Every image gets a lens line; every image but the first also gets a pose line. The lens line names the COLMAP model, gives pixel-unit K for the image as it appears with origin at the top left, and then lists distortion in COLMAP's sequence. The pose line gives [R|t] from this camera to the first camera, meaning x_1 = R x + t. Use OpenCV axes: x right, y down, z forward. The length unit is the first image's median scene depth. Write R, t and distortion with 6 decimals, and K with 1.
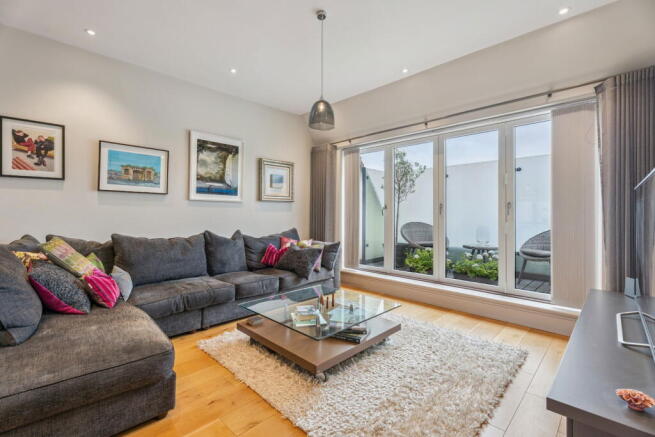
lens RADIAL K [[295.7, 0, 326.3], [0, 295.7, 215.4], [0, 0, 1]] dist [-0.001423, -0.000131]
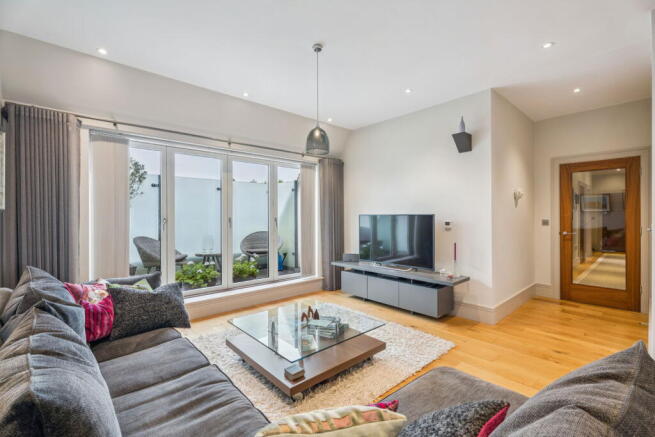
lens RADIAL K [[295.7, 0, 325.6], [0, 295.7, 218.5], [0, 0, 1]] dist [-0.001423, -0.000131]
pose [[0.050519, -0.005070, 0.998710, -0.710624], [0.014428, 0.999886, 0.004346, -0.035694], [-0.998619, 0.014189, 0.050586, 0.592275]]
